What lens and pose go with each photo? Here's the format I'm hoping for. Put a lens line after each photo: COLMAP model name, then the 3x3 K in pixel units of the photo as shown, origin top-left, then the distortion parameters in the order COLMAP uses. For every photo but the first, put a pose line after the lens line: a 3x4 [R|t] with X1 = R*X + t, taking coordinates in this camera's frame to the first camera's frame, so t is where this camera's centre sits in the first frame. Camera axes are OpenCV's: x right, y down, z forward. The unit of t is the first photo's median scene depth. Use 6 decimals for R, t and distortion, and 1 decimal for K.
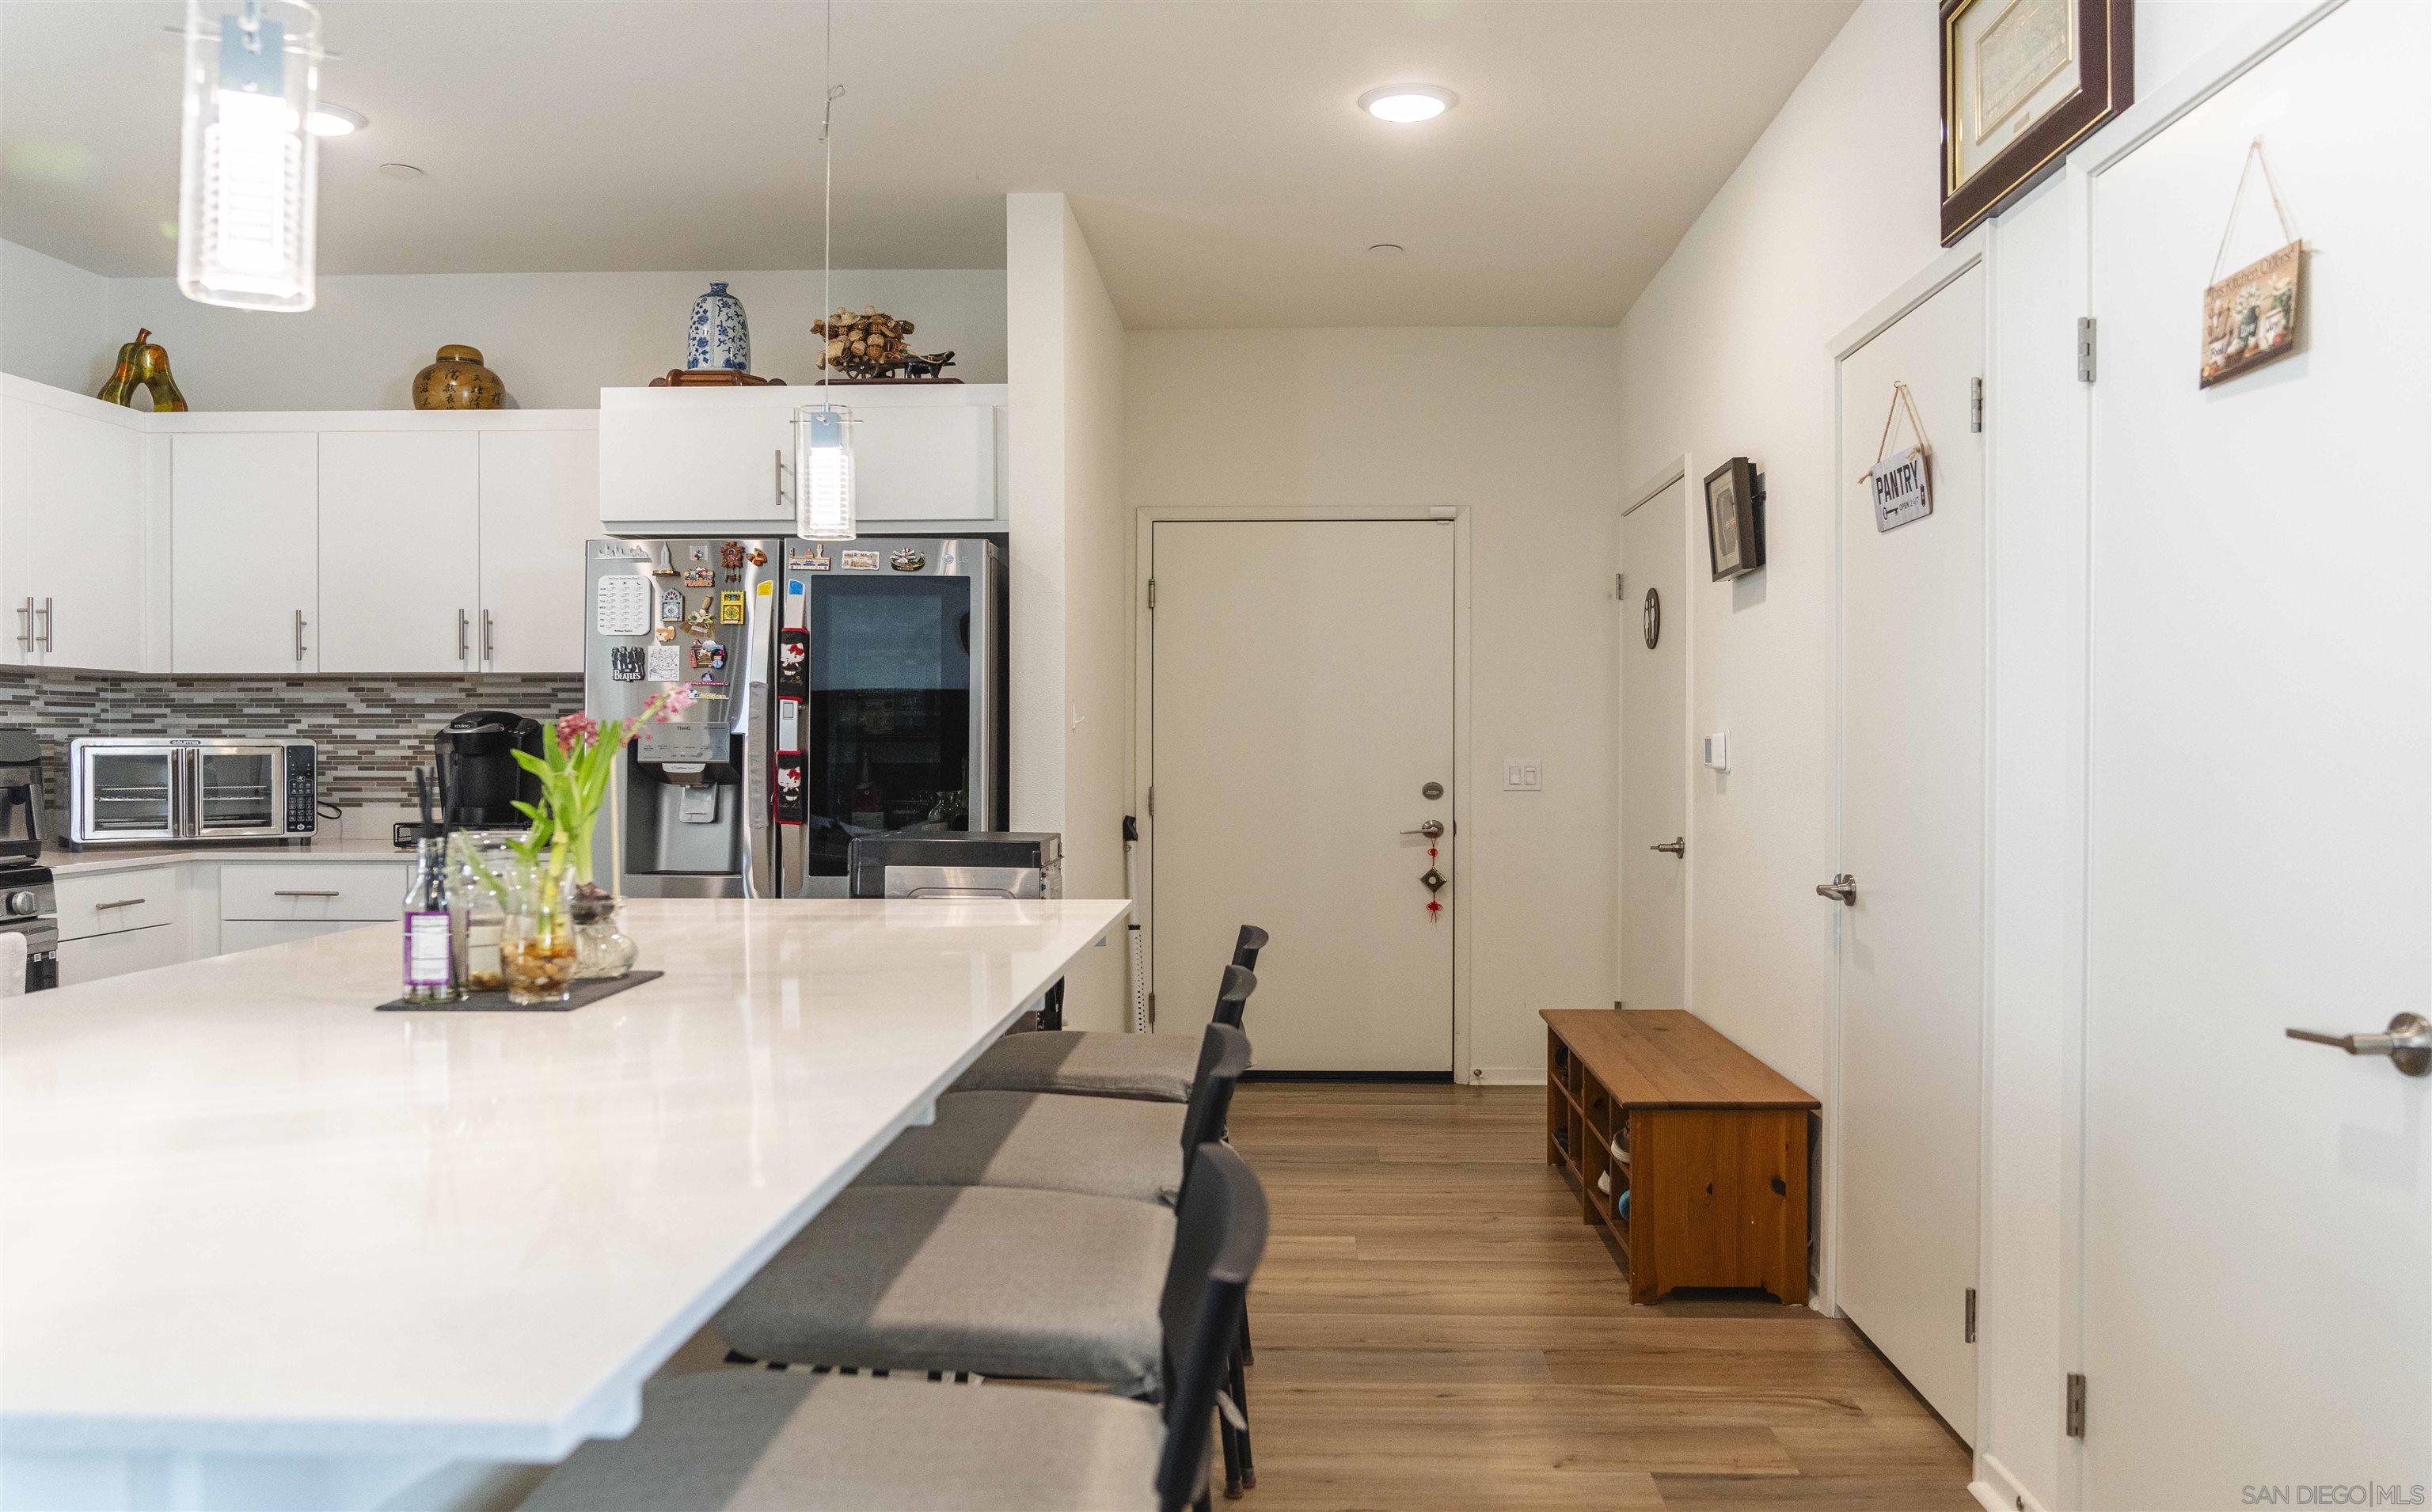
lens RADIAL K [[1836.1, 0, 1216.2], [0, 1836.1, 748.6], [0, 0, 1]] dist [-0.026169, 0.018734]
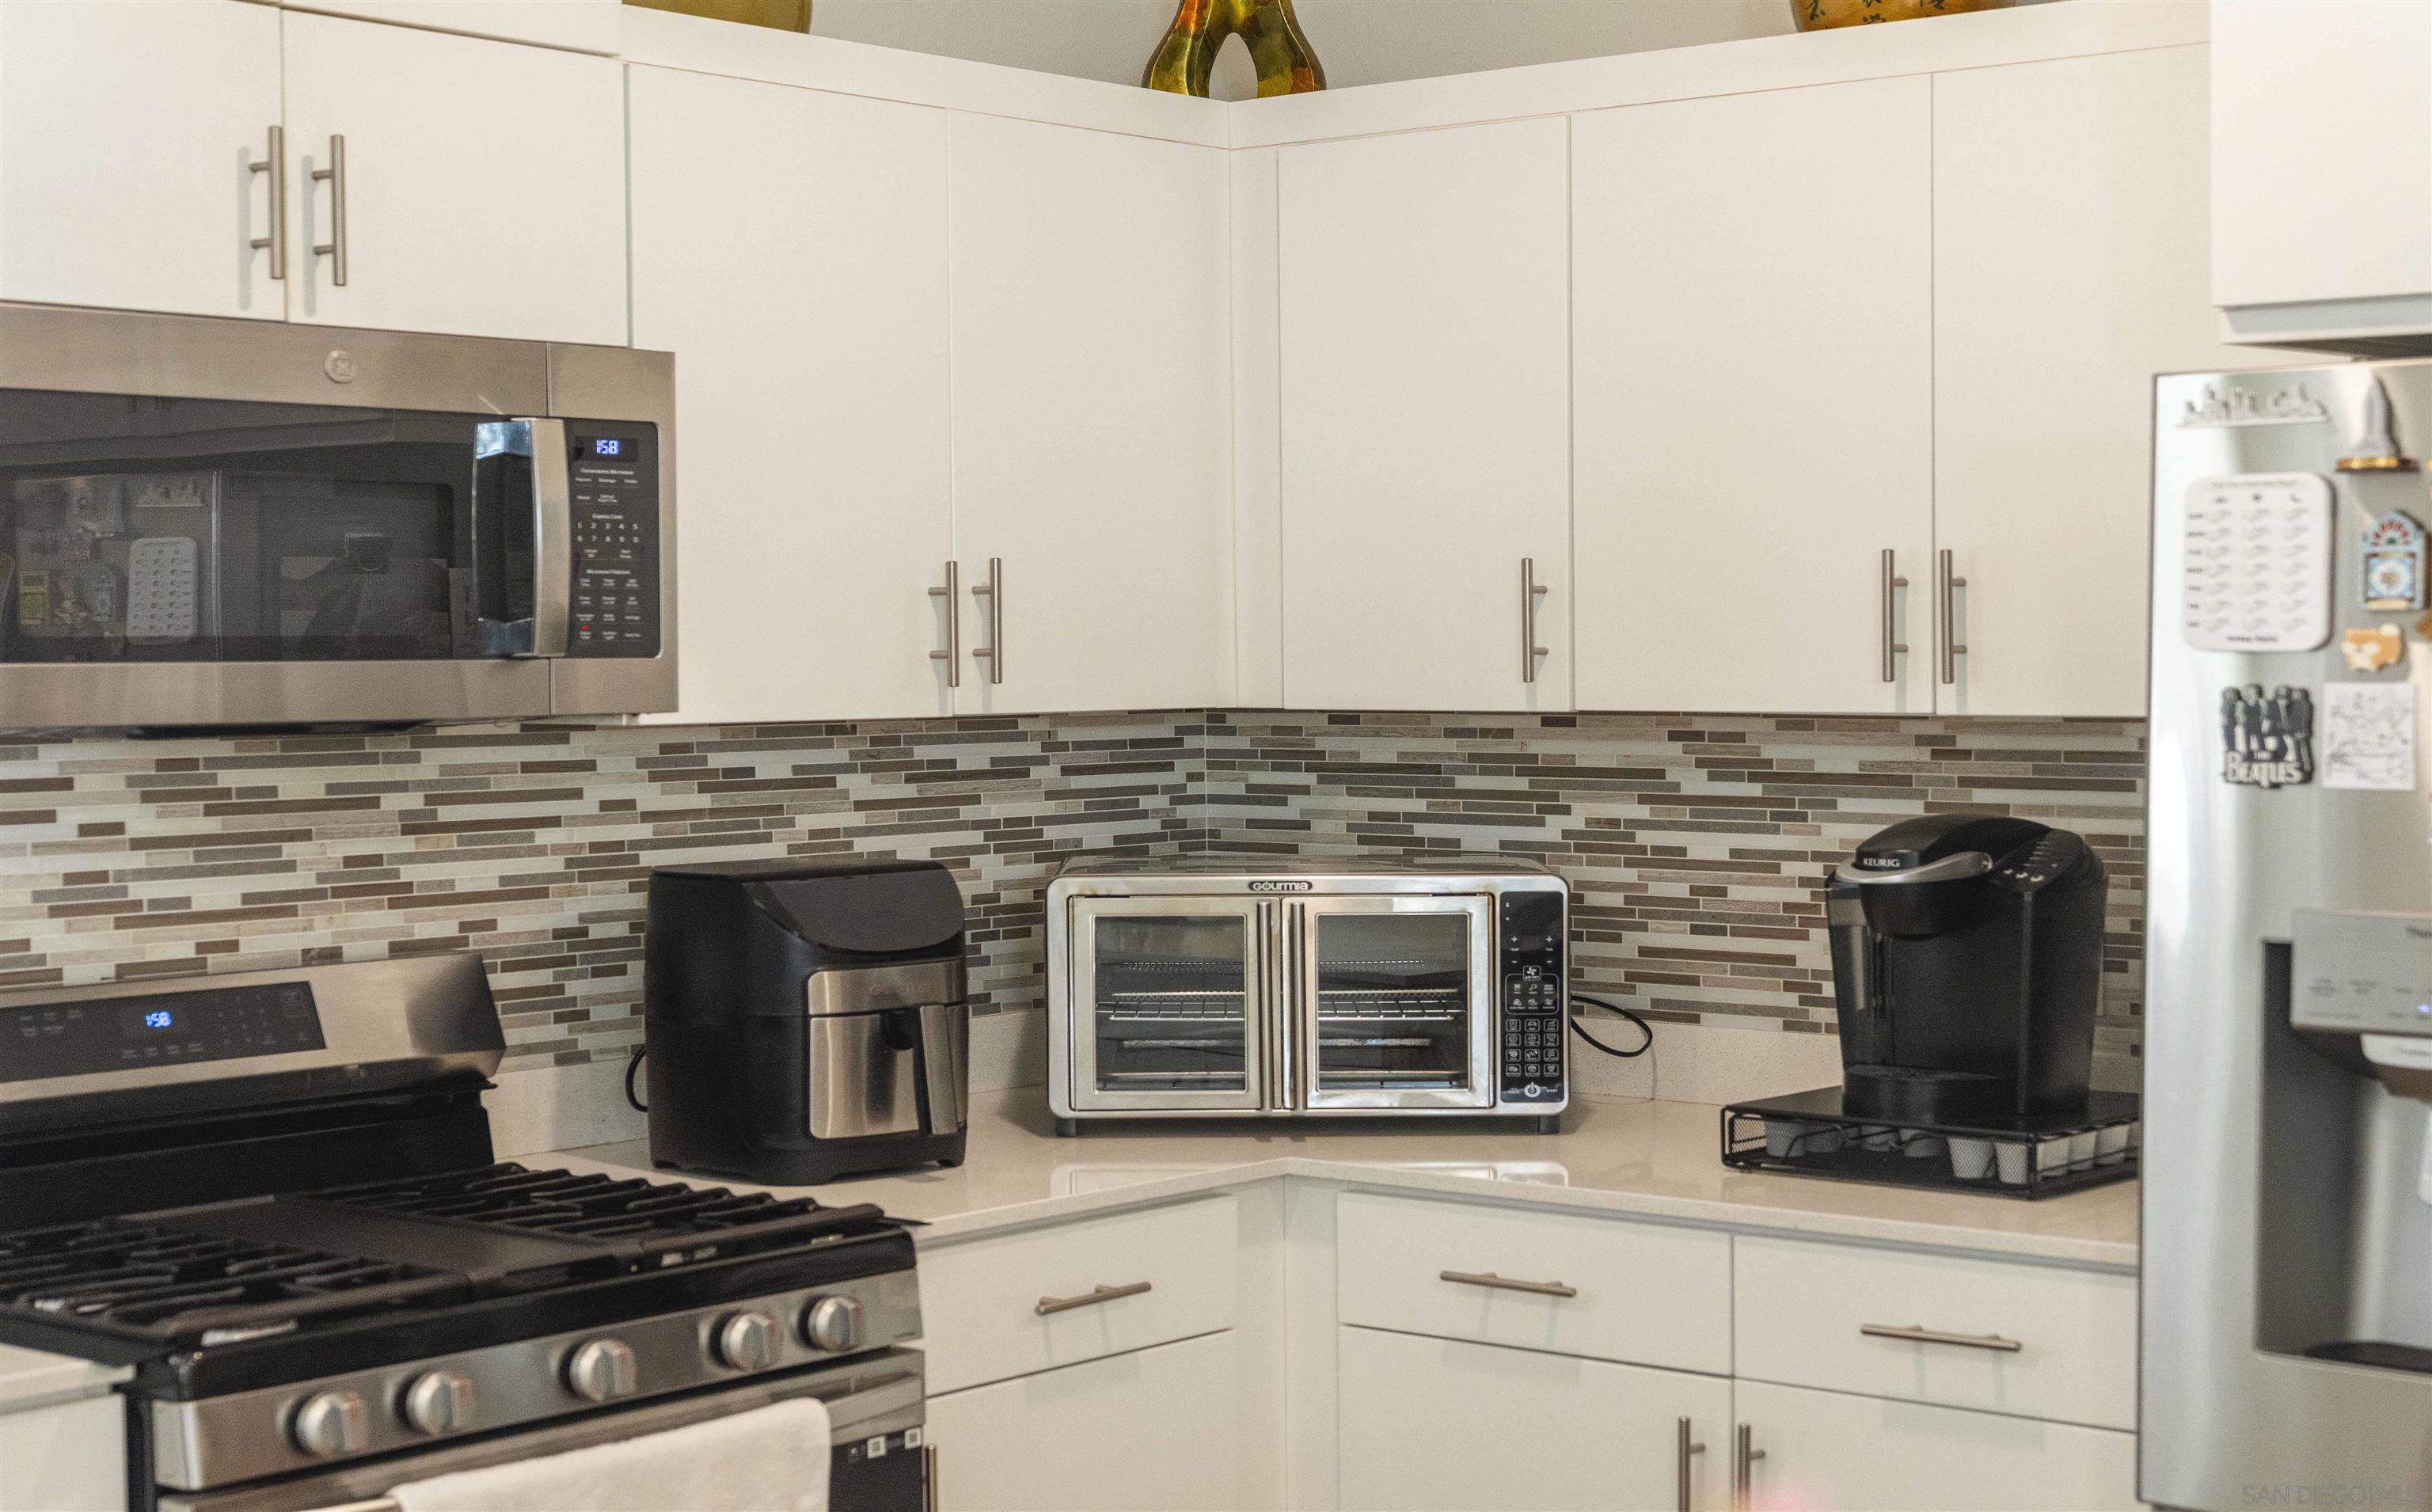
lens RADIAL K [[3802.8, 0, 1228.2], [0, 3802.8, 775.6], [0, 0, 1]] dist [-0.002791, 0.000000]
pose [[0.794159, 0.016609, -0.607483, -0.040872], [0.004798, 0.999424, 0.033598, -0.058113], [0.607691, -0.029597, 0.793622, 0.294038]]
